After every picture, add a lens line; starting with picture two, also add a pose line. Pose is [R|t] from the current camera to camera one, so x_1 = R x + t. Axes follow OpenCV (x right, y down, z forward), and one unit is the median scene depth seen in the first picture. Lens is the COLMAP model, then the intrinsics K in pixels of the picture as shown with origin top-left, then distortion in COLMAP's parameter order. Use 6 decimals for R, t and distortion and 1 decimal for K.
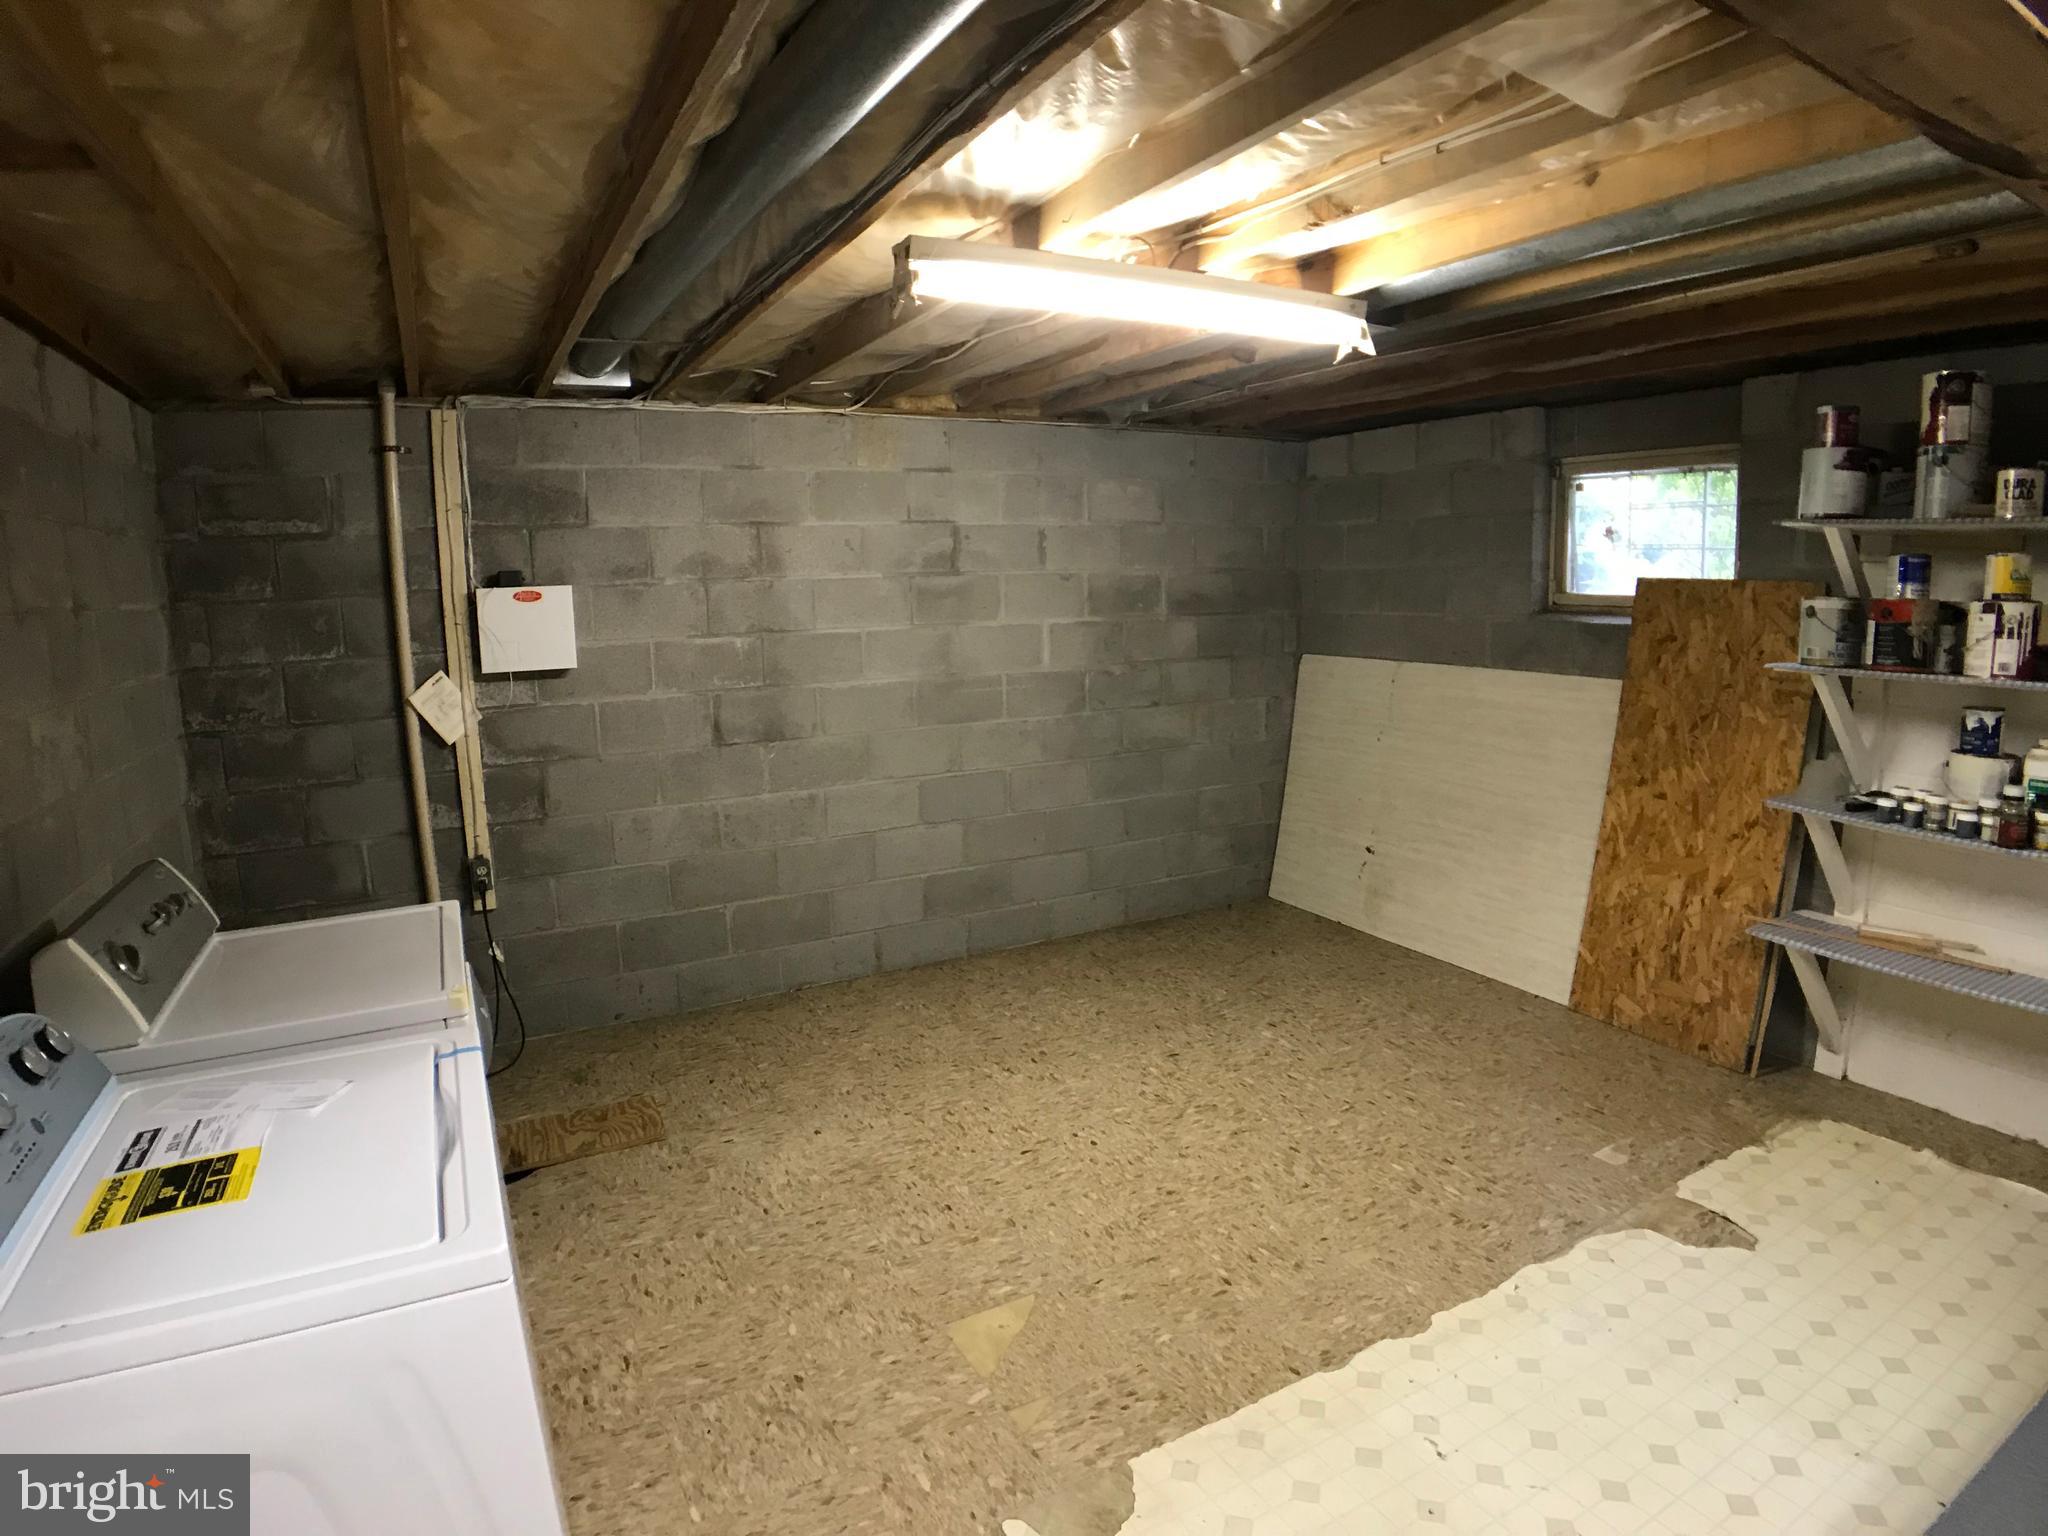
lens RADIAL K [[1109.7, 0, 1027.5], [0, 1109.7, 773.8], [0, 0, 1]] dist [-0.120444, 0.018015]
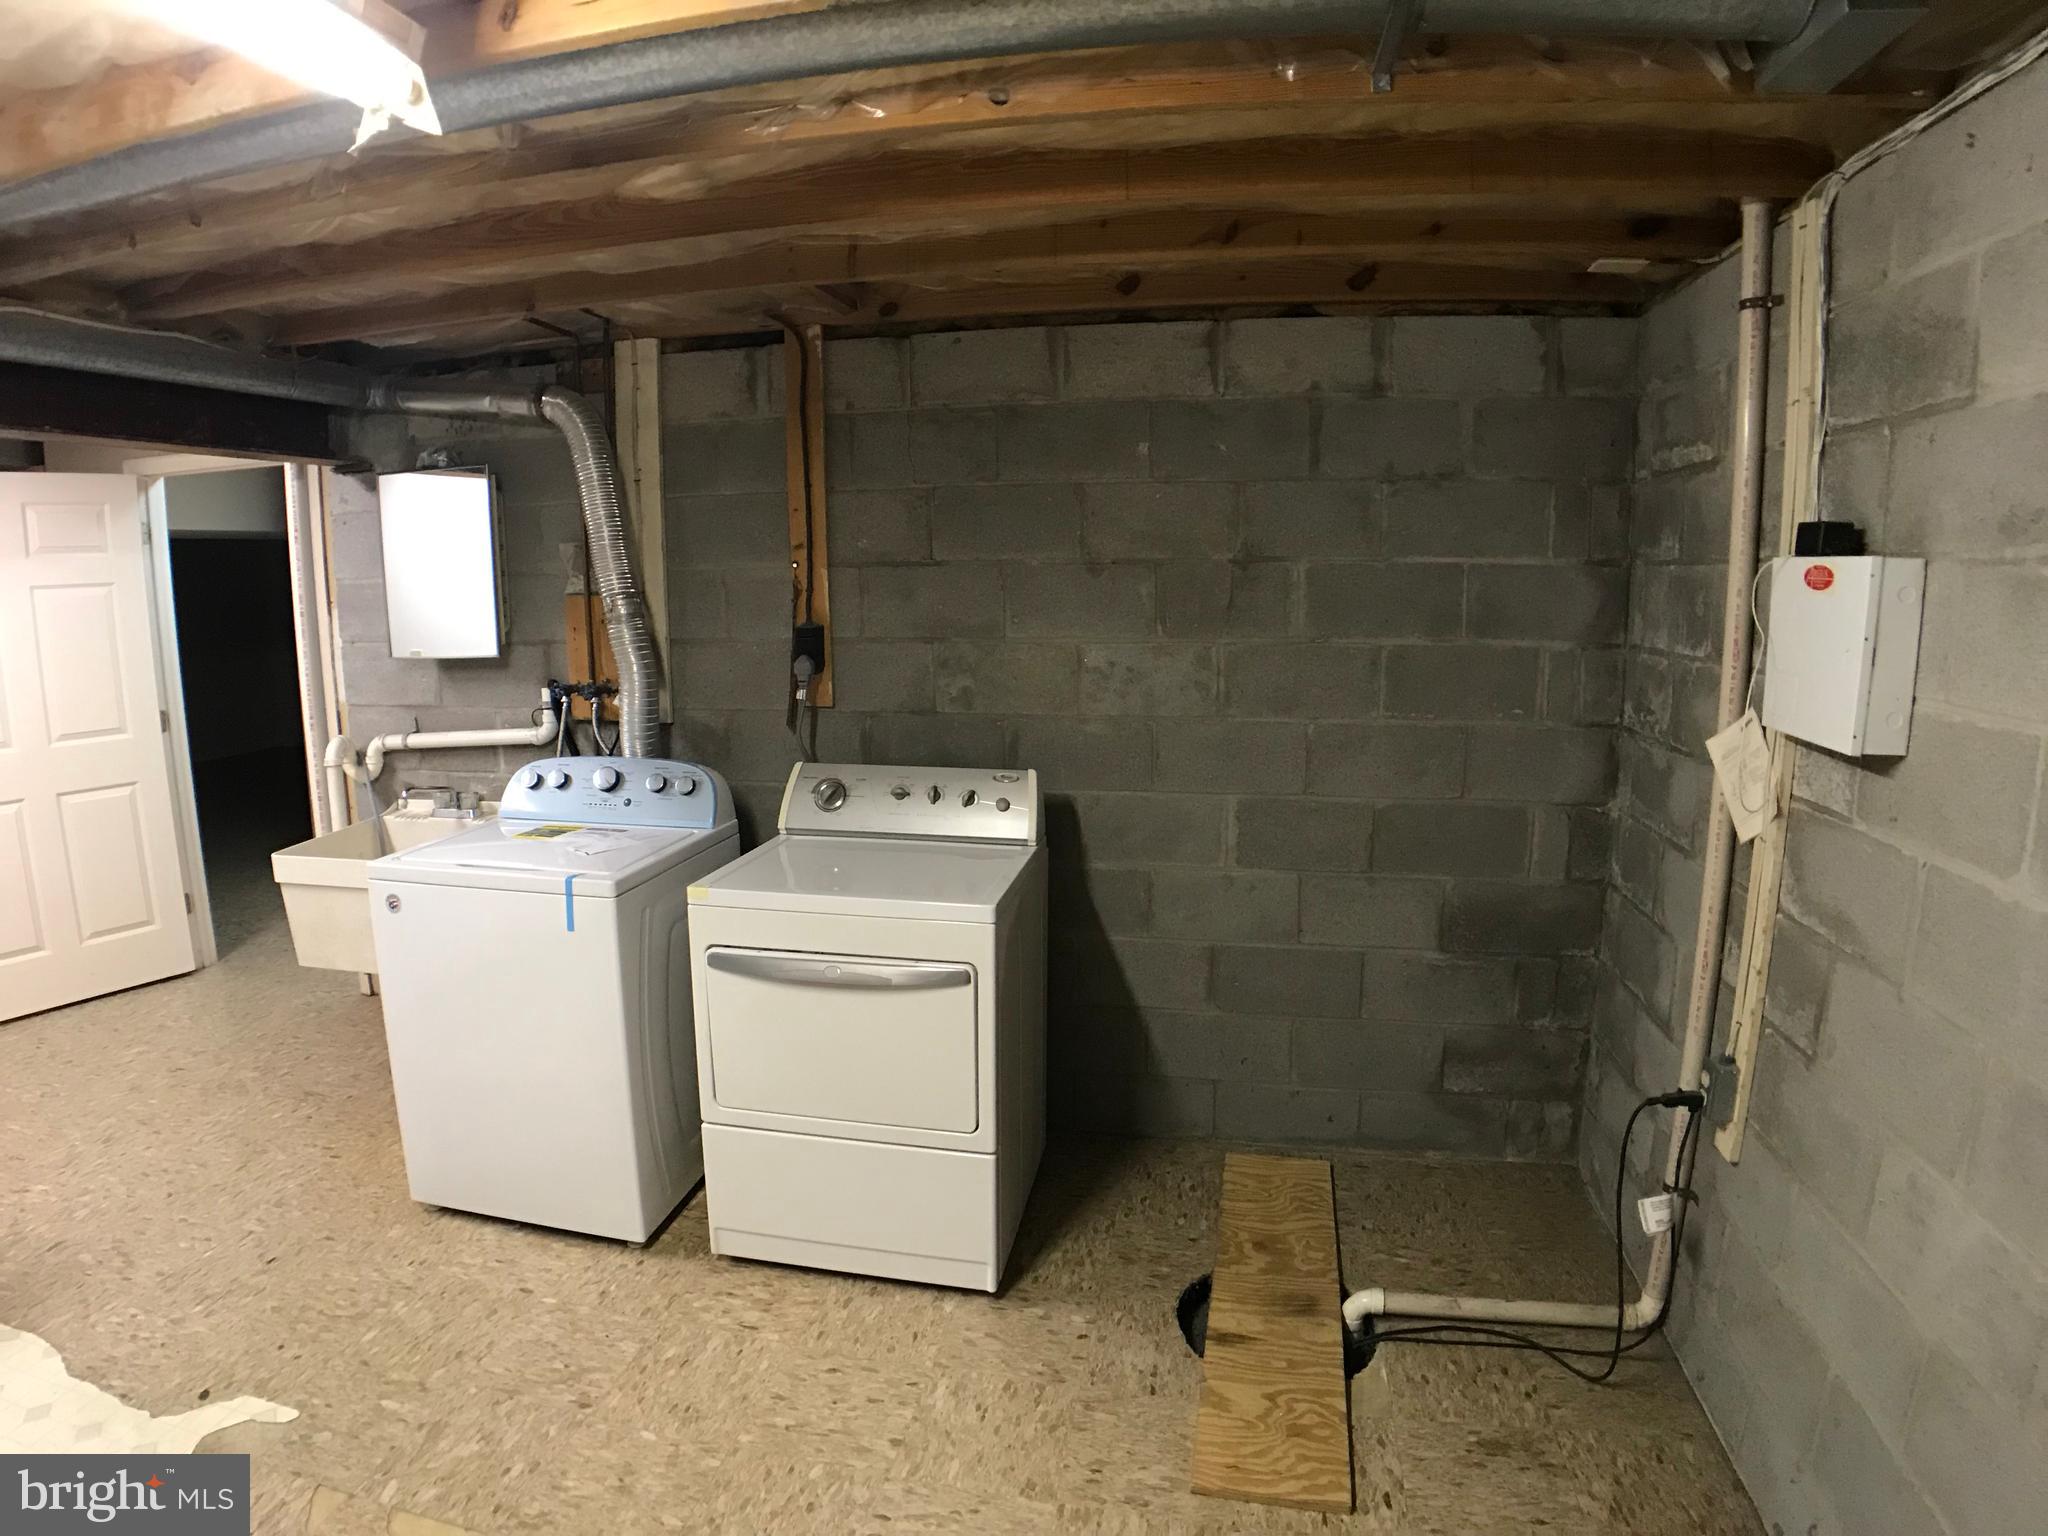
lens RADIAL K [[1109.7, 0, 1015.1], [0, 1109.7, 759.1], [0, 0, 1]] dist [-0.120444, 0.018015]
pose [[-0.649395, 0.153055, -0.744889, 0.139622], [-0.103734, 0.952551, 0.286159, -0.289082], [0.753343, 0.263100, -0.602705, 1.638335]]
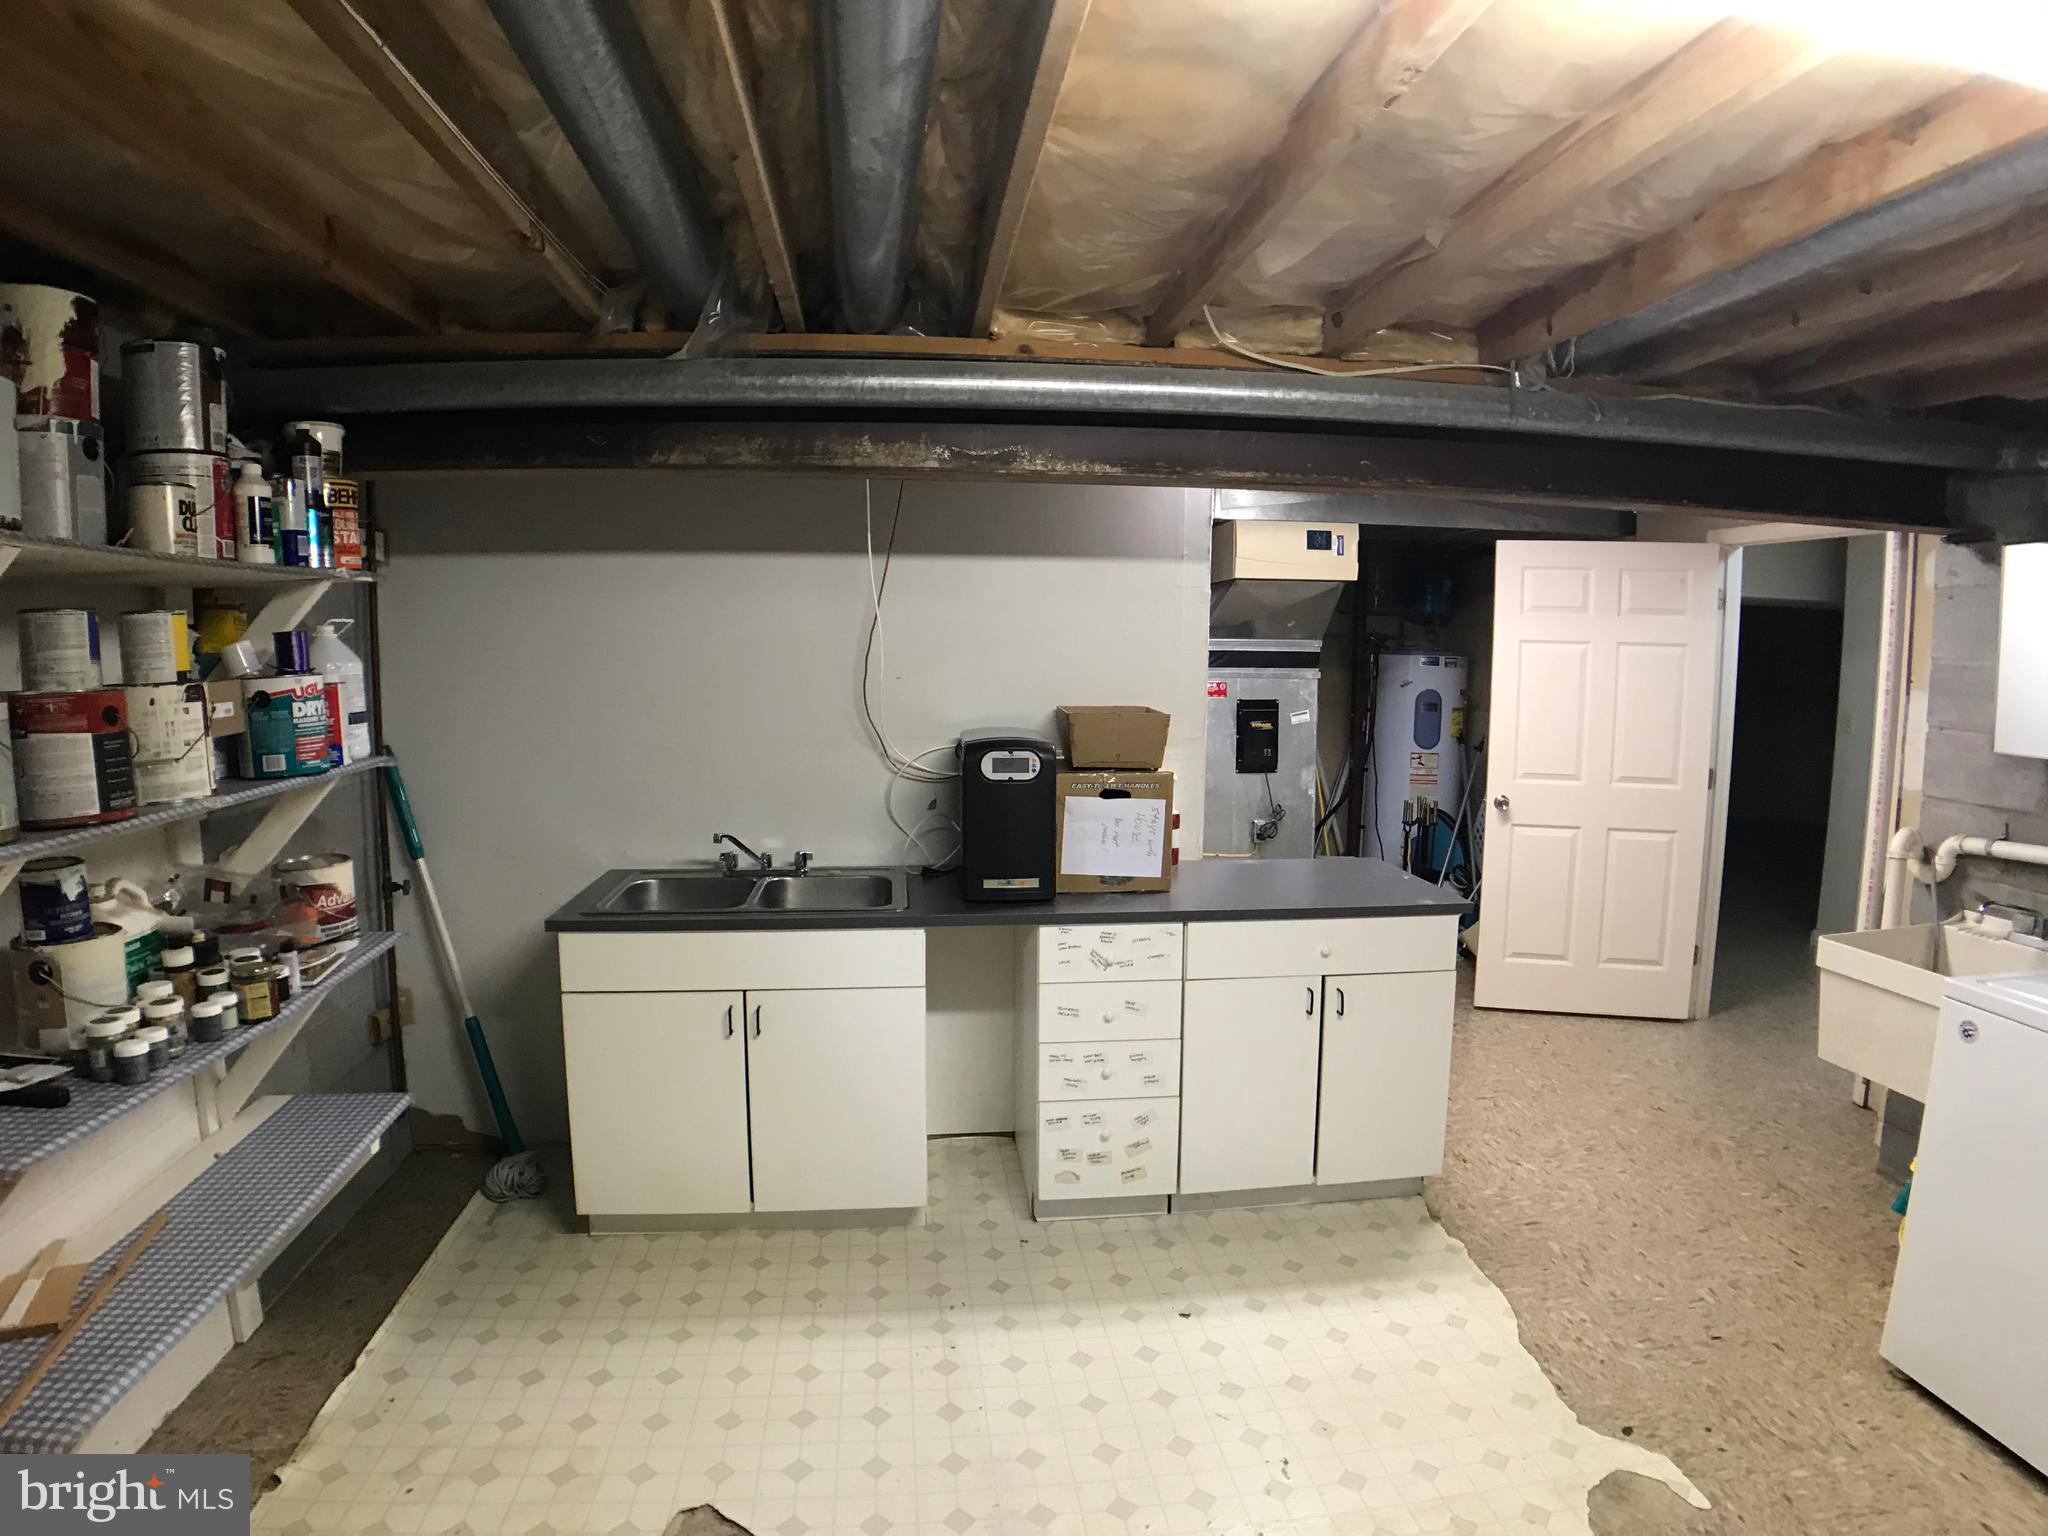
lens RADIAL K [[1109.7, 0, 1009.1], [0, 1109.7, 768.4], [0, 0, 1]] dist [-0.120444, 0.018015]
pose [[-0.924745, -0.035204, 0.378955, 0.233635], [0.069235, 0.963538, 0.258459, -0.288255], [-0.374237, 0.265245, -0.888590, 1.590944]]
